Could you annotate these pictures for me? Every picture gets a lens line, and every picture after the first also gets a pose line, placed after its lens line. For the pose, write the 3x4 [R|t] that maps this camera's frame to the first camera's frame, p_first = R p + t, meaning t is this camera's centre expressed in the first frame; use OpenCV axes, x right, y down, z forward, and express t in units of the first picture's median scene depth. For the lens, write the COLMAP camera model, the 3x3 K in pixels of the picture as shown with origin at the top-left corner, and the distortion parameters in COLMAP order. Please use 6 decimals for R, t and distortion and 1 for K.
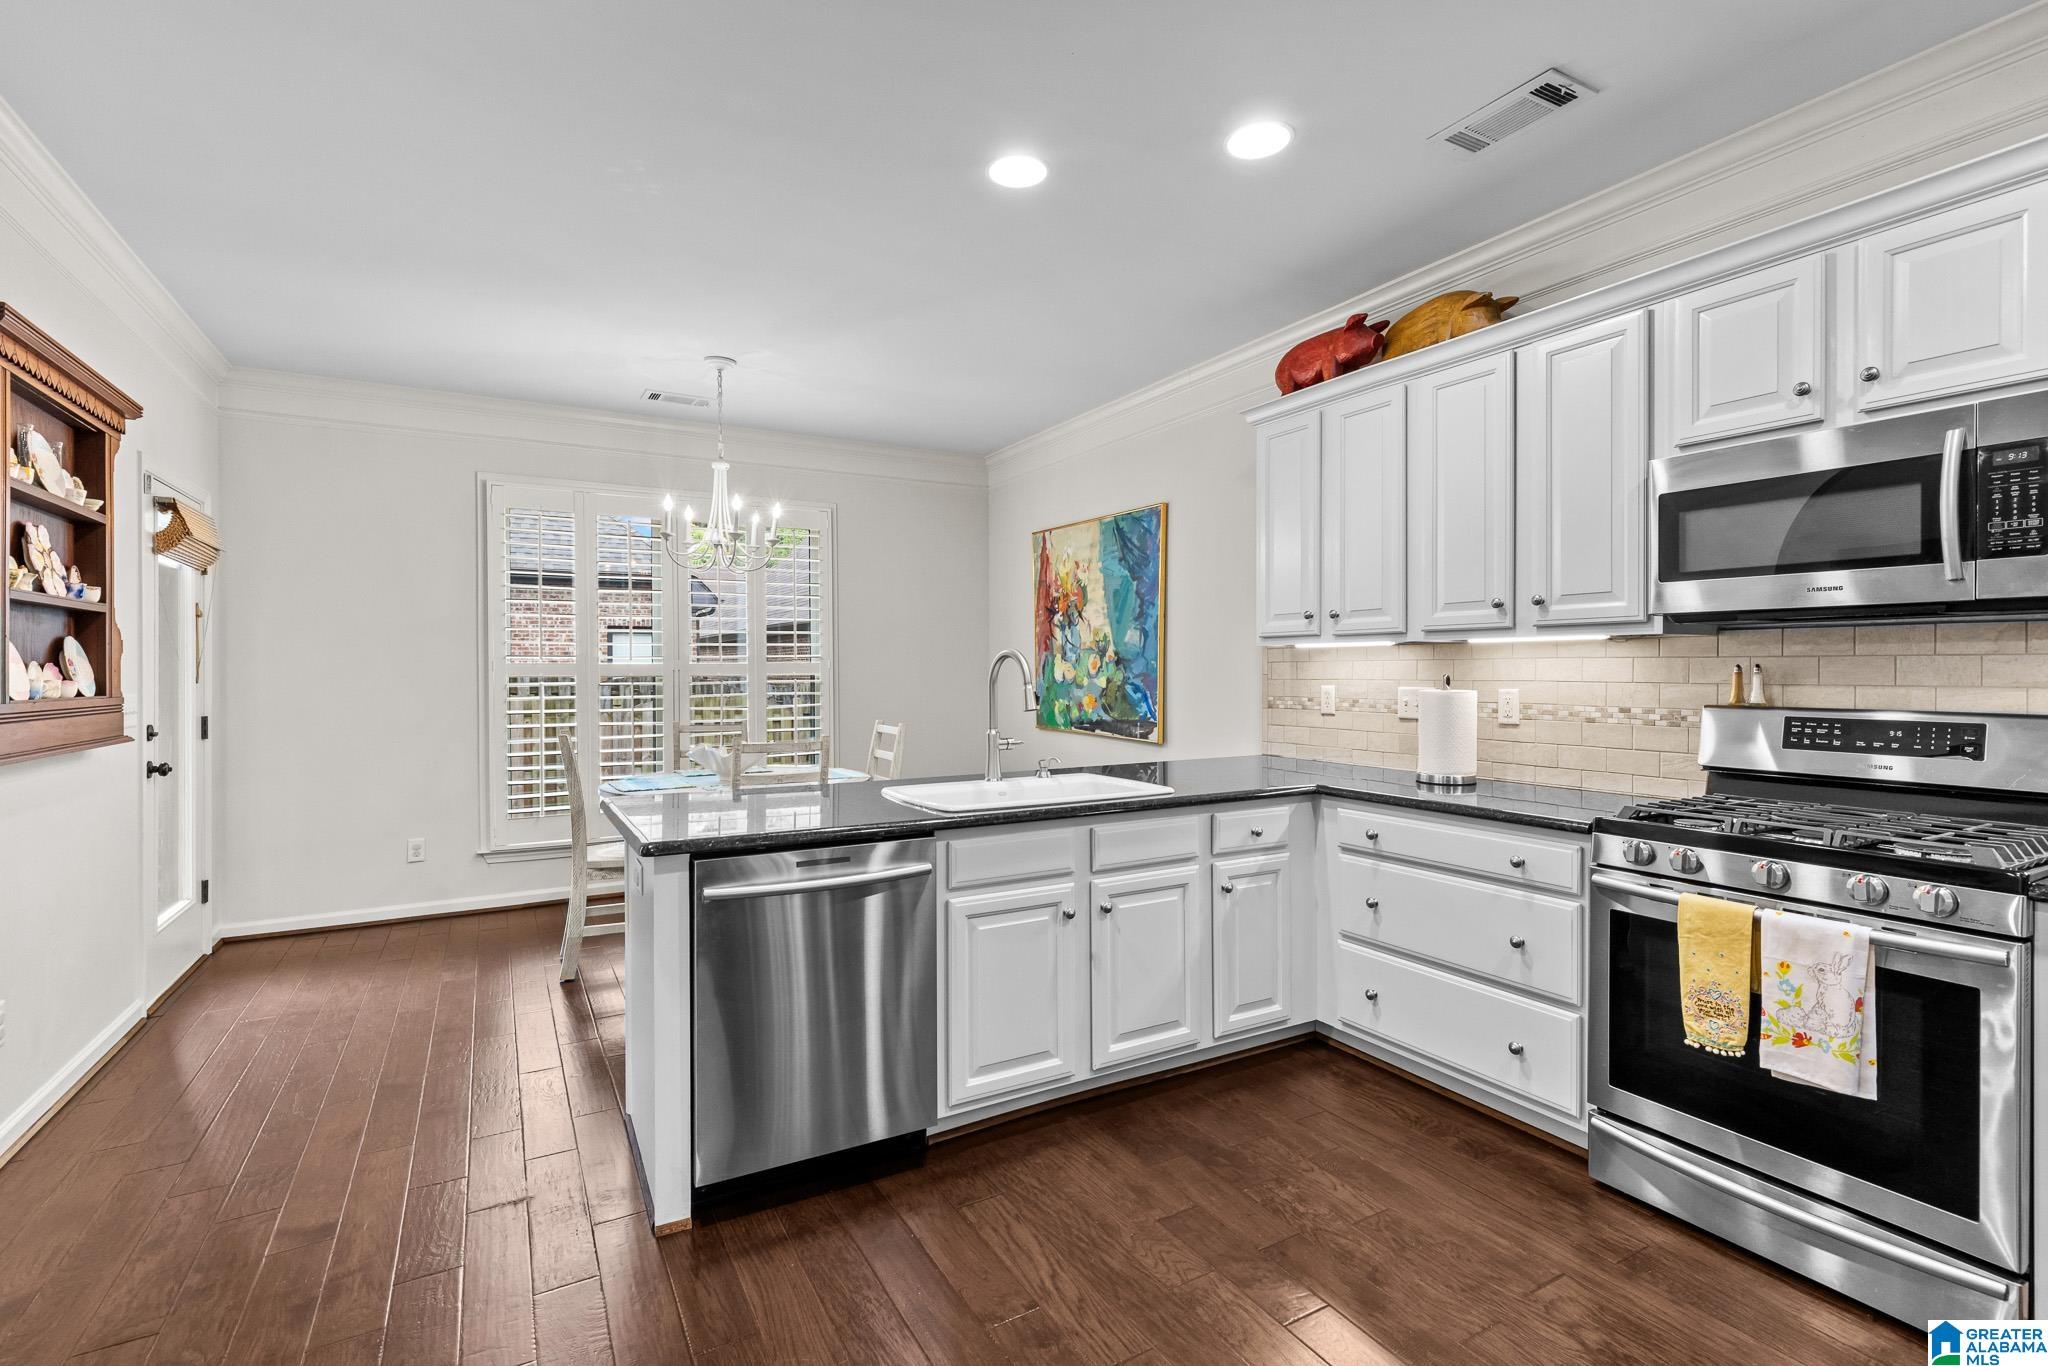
lens RADIAL K [[929.6, 0, 1020.4], [0, 929.6, 670.9], [0, 0, 1]] dist [0.005451, 0.000235]
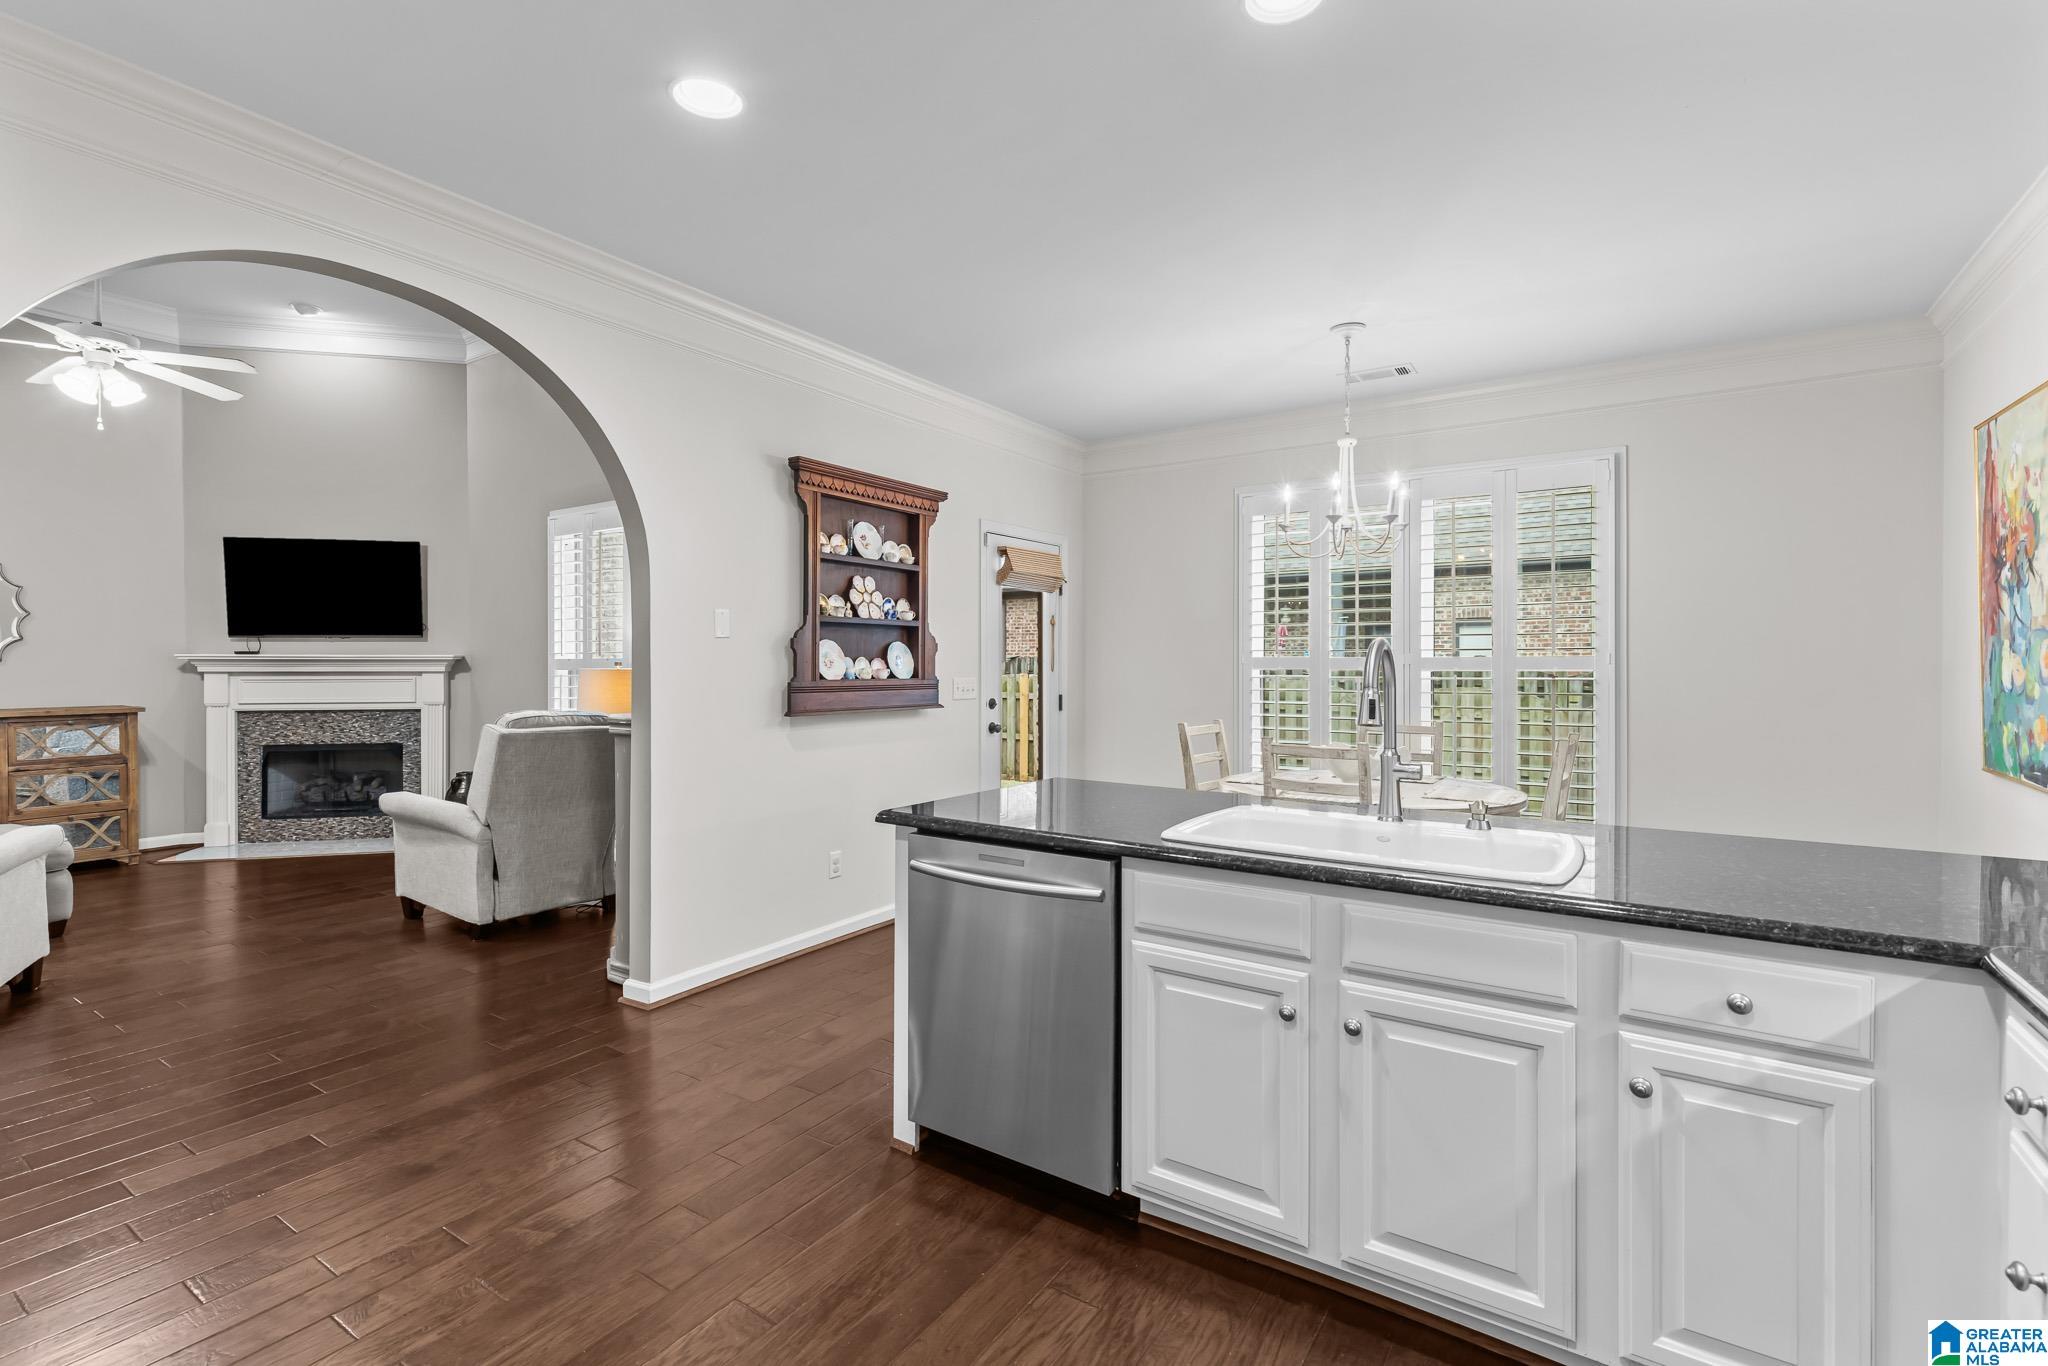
lens RADIAL K [[929.6, 0, 1020.4], [0, 929.6, 670.9], [0, 0, 1]] dist [0.005451, 0.000235]
pose [[0.451105, 0.012630, -0.892381, 0.435092], [-0.005067, 0.999920, 0.011591, -0.005168], [0.892456, -0.000707, 0.451133, 0.367699]]
